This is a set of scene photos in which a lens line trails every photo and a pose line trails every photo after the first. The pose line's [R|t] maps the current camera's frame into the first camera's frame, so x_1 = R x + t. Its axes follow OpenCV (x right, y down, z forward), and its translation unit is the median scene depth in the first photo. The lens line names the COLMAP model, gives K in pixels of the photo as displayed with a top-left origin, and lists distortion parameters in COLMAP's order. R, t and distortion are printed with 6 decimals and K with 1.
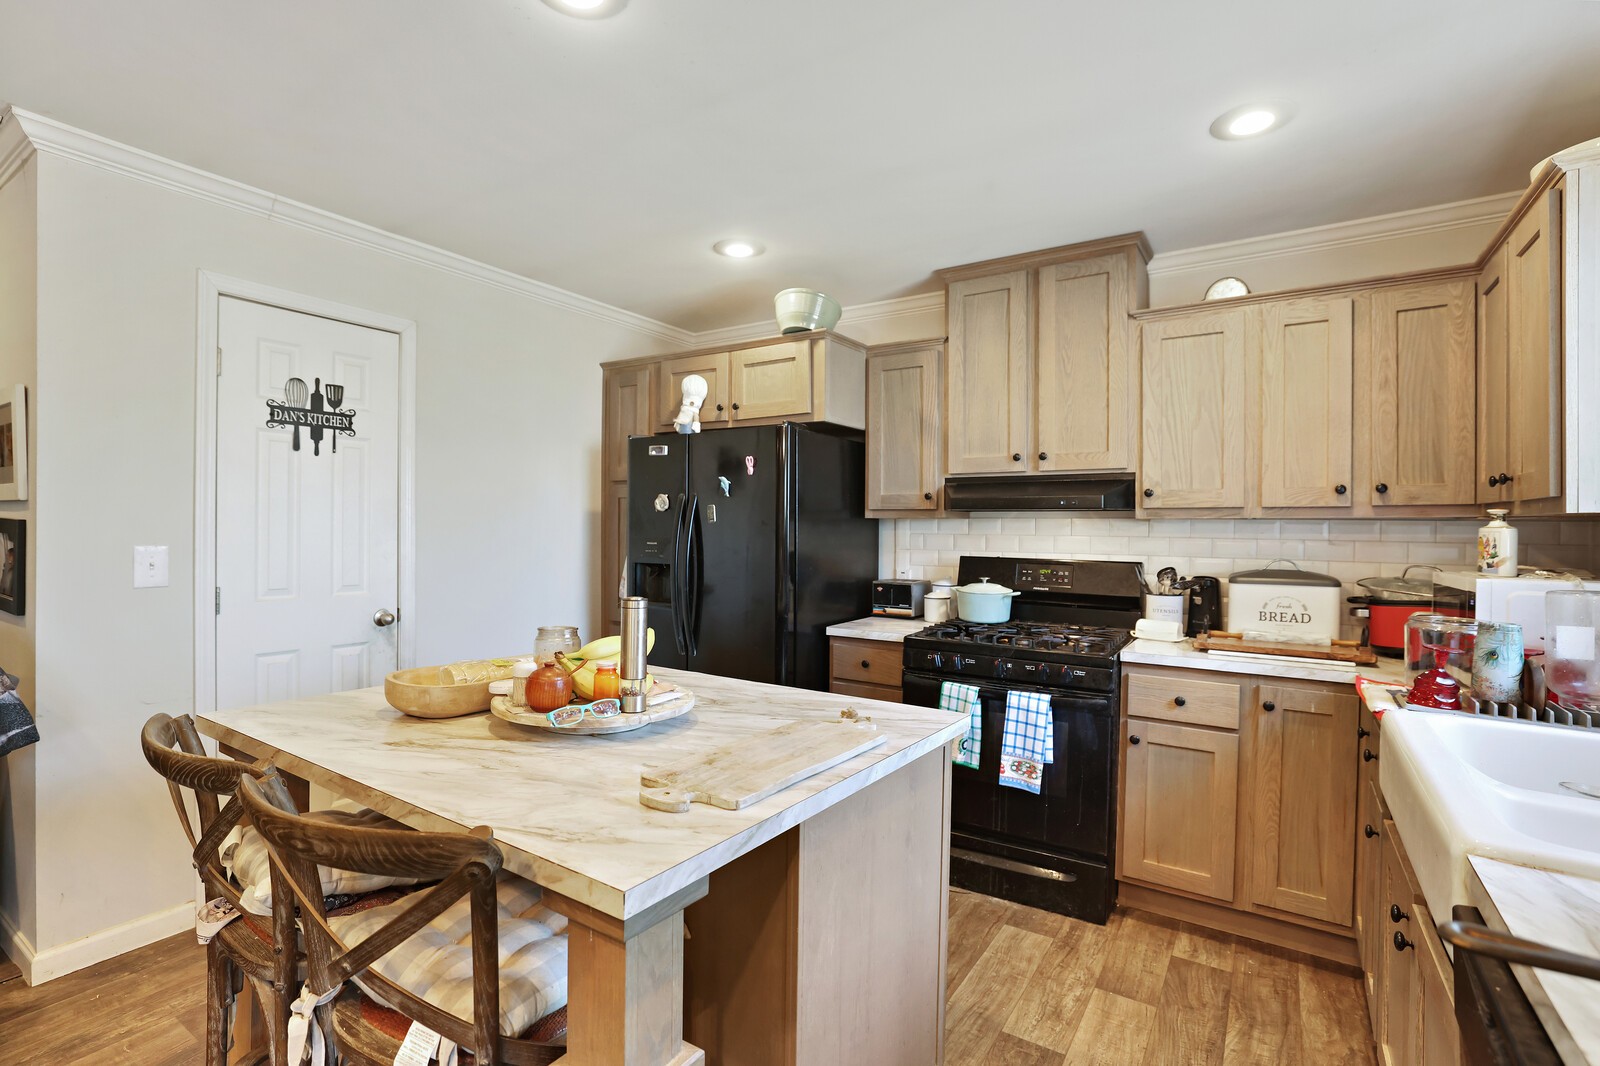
lens RADIAL K [[749.7, 0, 789.0], [0, 749.7, 529.9], [0, 0, 1]] dist [-0.049133, 0.025082]
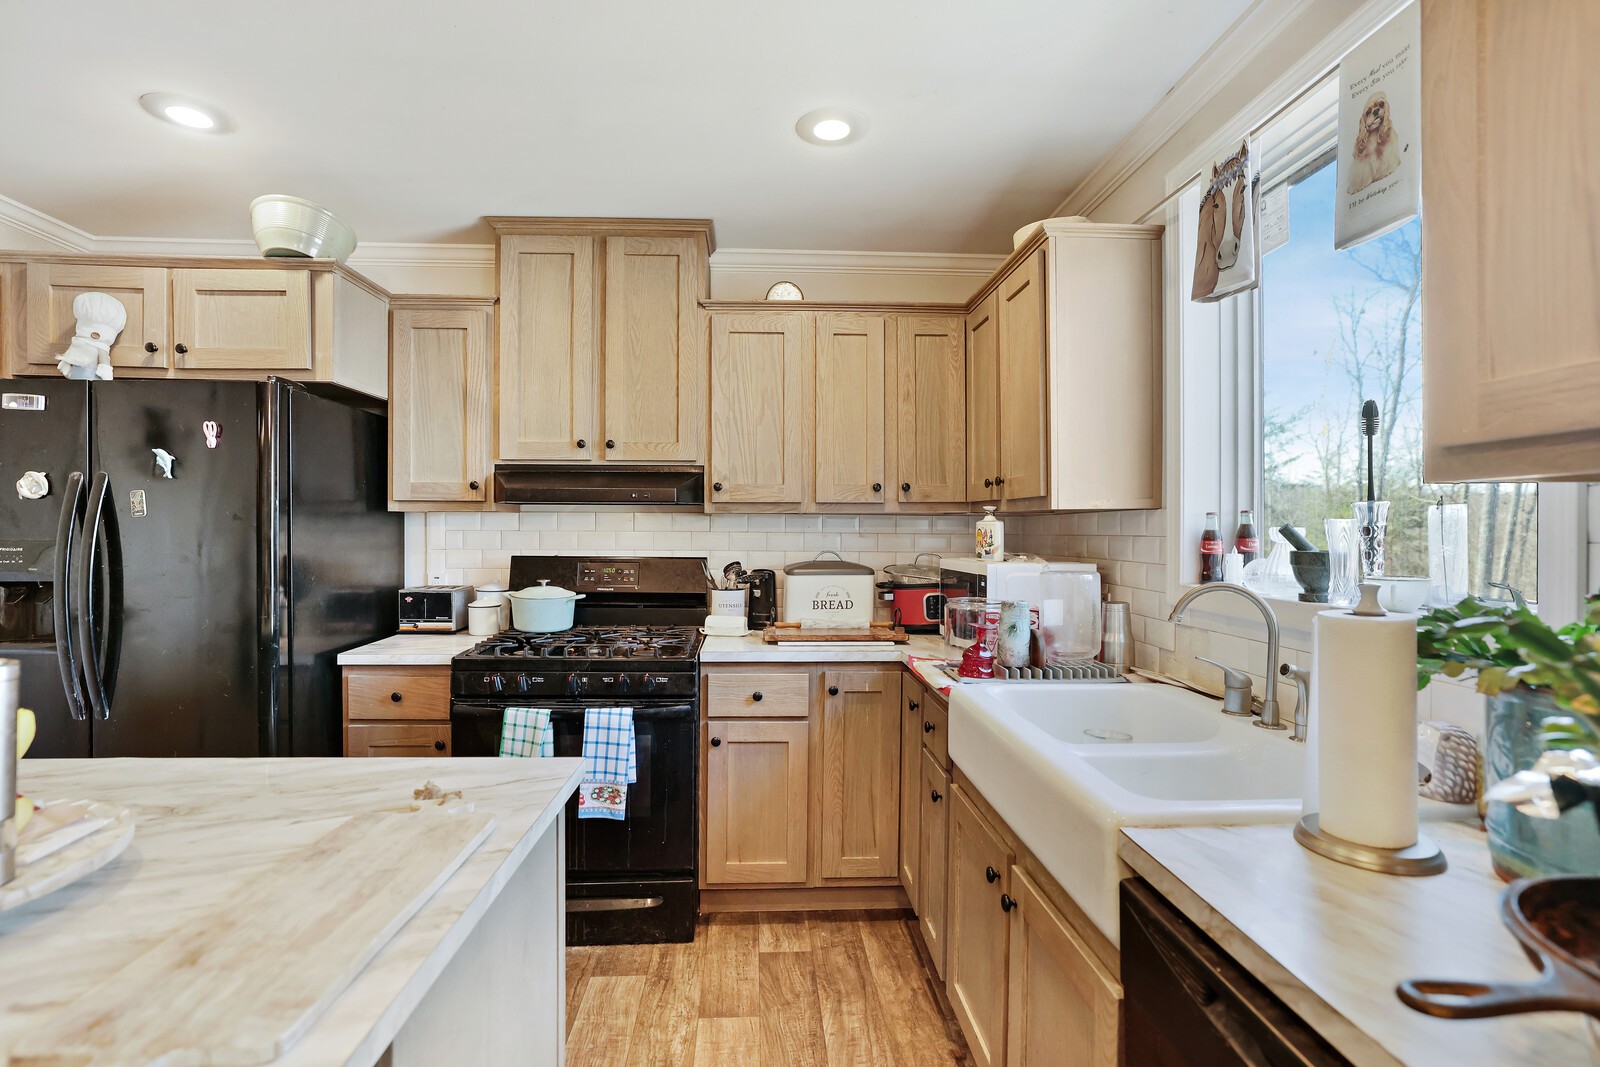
lens RADIAL K [[749.7, 0, 789.0], [0, 749.7, 530.4], [0, 0, 1]] dist [-0.049133, 0.025082]
pose [[0.801725, -0.008925, 0.597627, -0.035751], [0.004920, 0.999953, 0.008333, 0.000018], [-0.597673, -0.003741, 0.801731, 0.159342]]
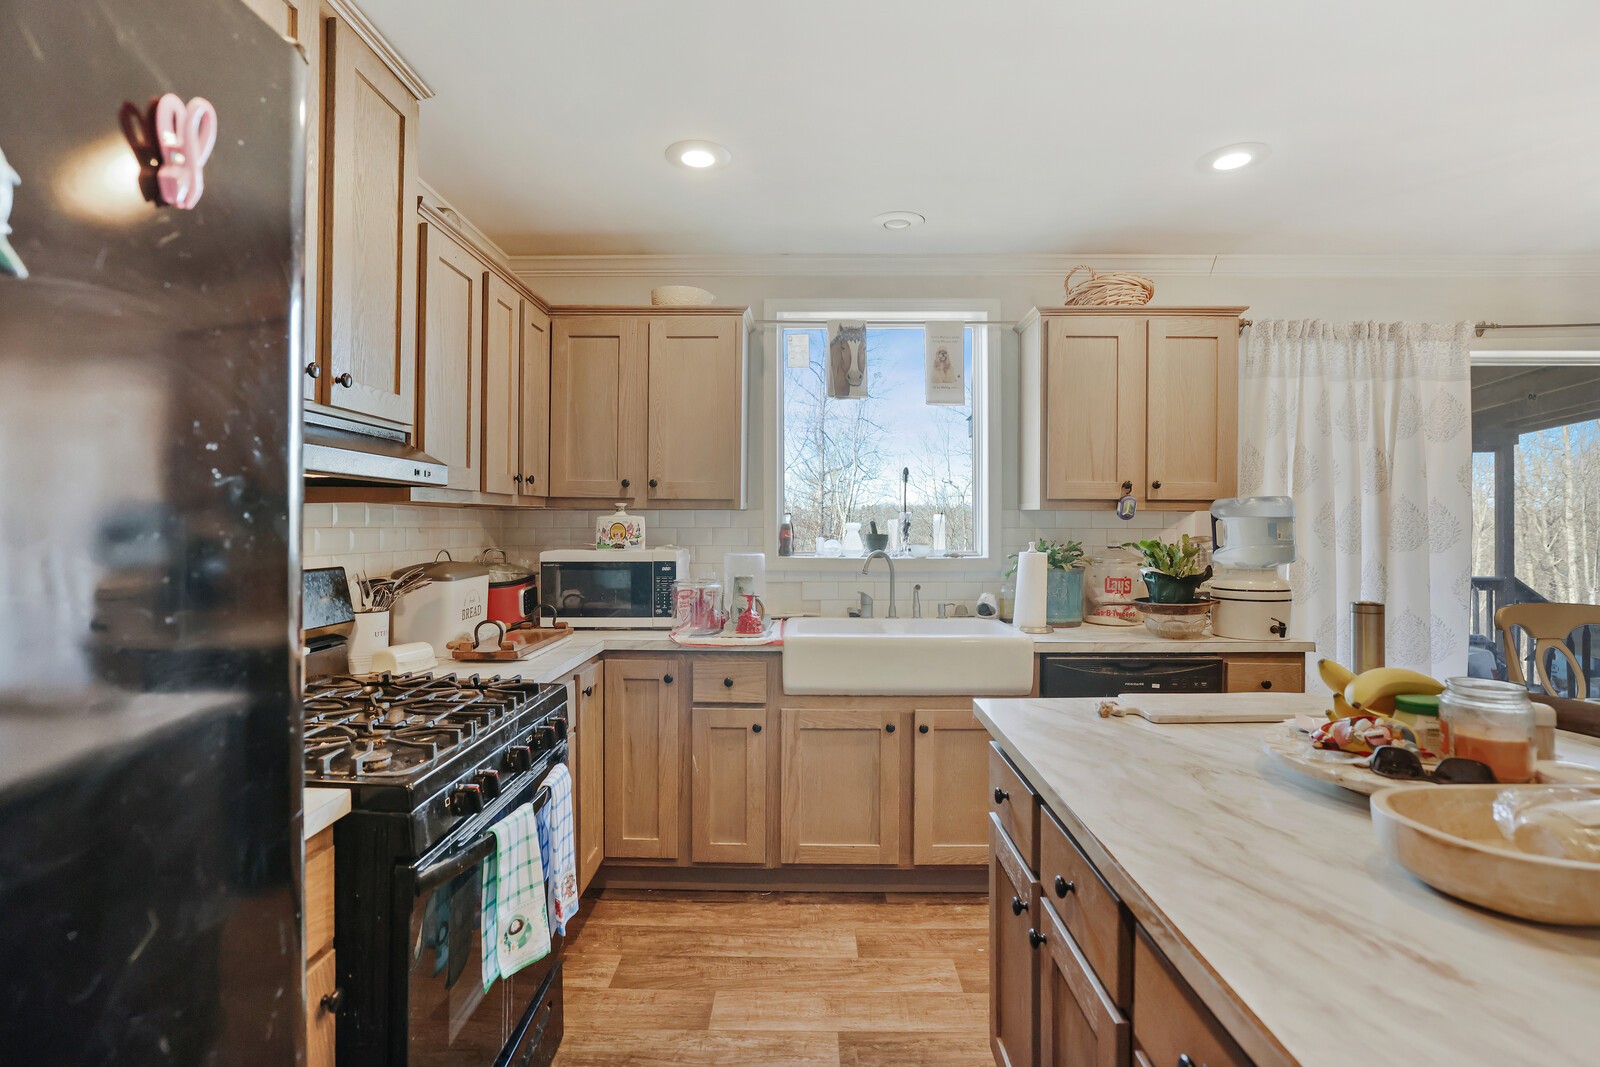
lens RADIAL K [[743.7, 0, 803.4], [0, 743.7, 525.1], [0, 0, 1]] dist [-0.022413, -0.000023]
pose [[-0.543337, -0.015948, 0.839363, -0.331086], [-0.008689, 0.999873, 0.013374, -0.006208], [-0.839470, -0.000026, -0.543406, 1.174080]]
